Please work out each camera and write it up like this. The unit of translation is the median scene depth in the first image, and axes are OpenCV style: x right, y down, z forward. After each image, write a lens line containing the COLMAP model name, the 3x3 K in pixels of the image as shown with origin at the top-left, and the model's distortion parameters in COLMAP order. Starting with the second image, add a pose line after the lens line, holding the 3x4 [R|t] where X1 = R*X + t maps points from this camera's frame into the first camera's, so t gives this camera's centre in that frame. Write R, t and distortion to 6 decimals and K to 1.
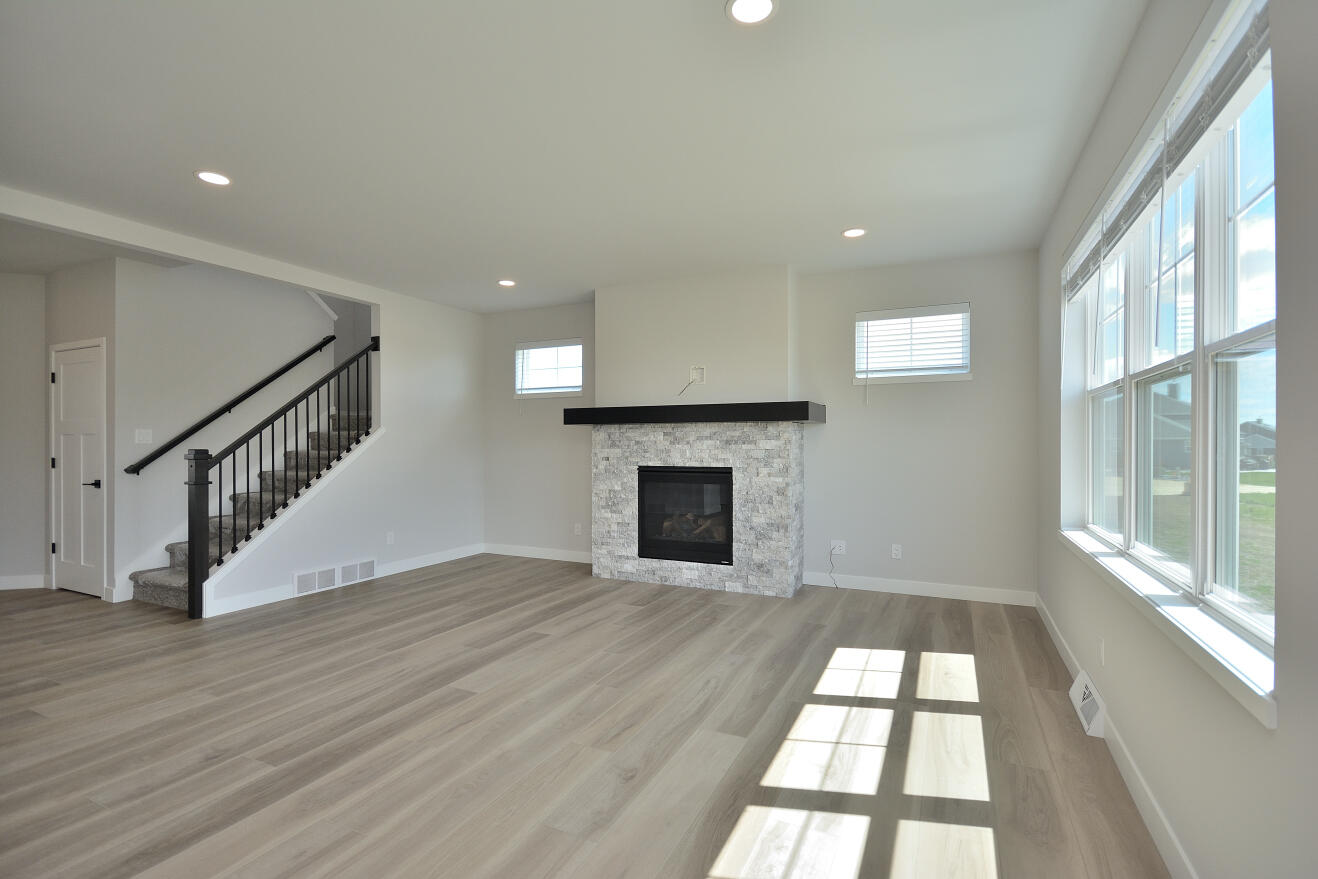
lens RADIAL K [[617.2, 0, 657.3], [0, 617.2, 441.9], [0, 0, 1]] dist [-0.002829, -0.000058]
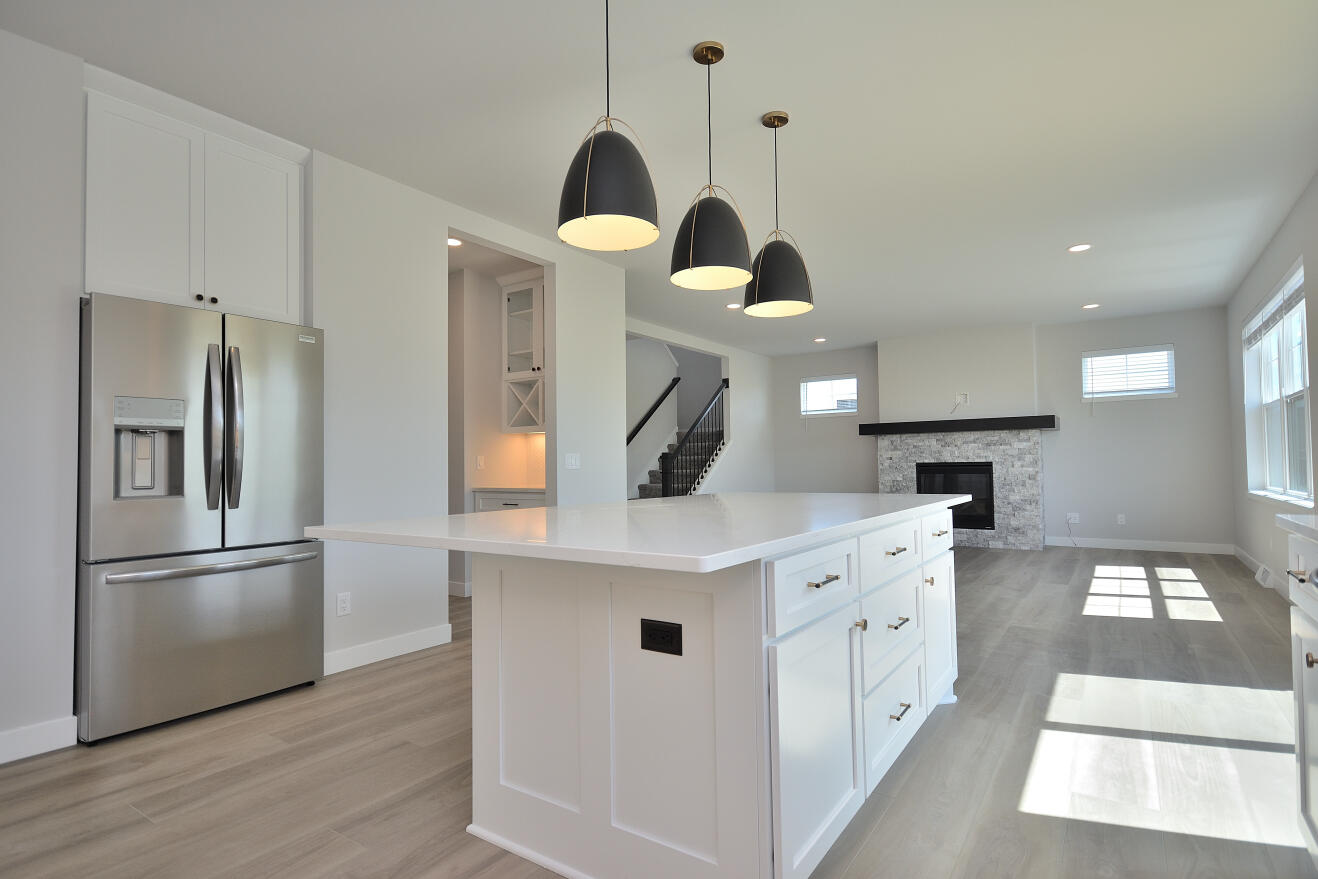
lens RADIAL K [[673.2, 0, 660.9], [0, 673.2, 442.3], [0, 0, 1]] dist [0.018978, -0.000133]
pose [[0.988163, -0.017689, -0.152383, -0.406270], [0.012881, 0.999389, -0.032482, 0.037179], [0.152864, 0.030135, 0.987788, -0.692347]]
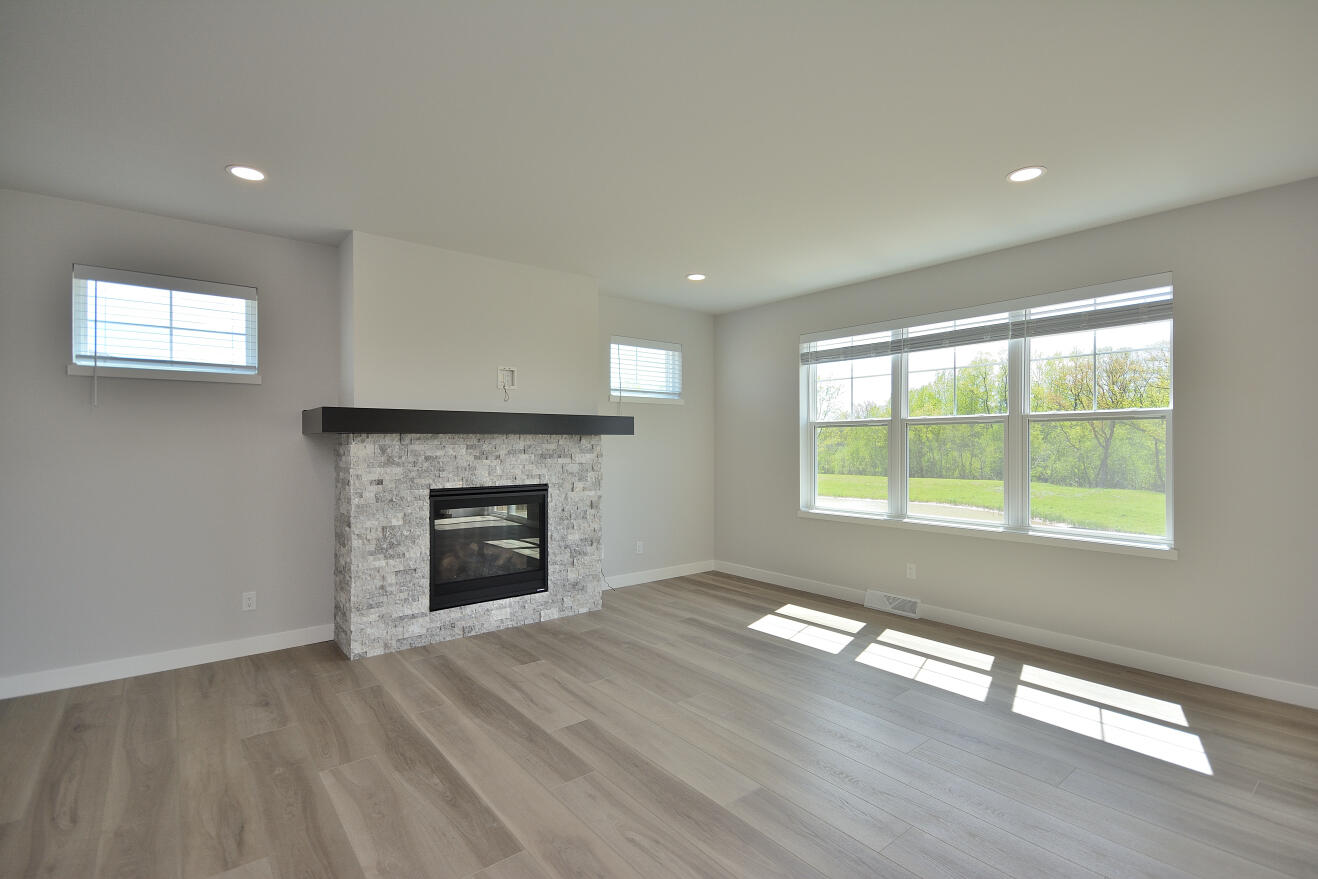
lens RADIAL K [[605.1, 0, 658.2], [0, 605.1, 444.1], [0, 0, 1]] dist [-0.001230, -0.000102]
pose [[0.434039, 0.001375, 0.900893, -0.614648], [0.001737, 0.999996, -0.002363, -0.014858], [-0.900892, 0.002591, 0.434035, 0.465428]]
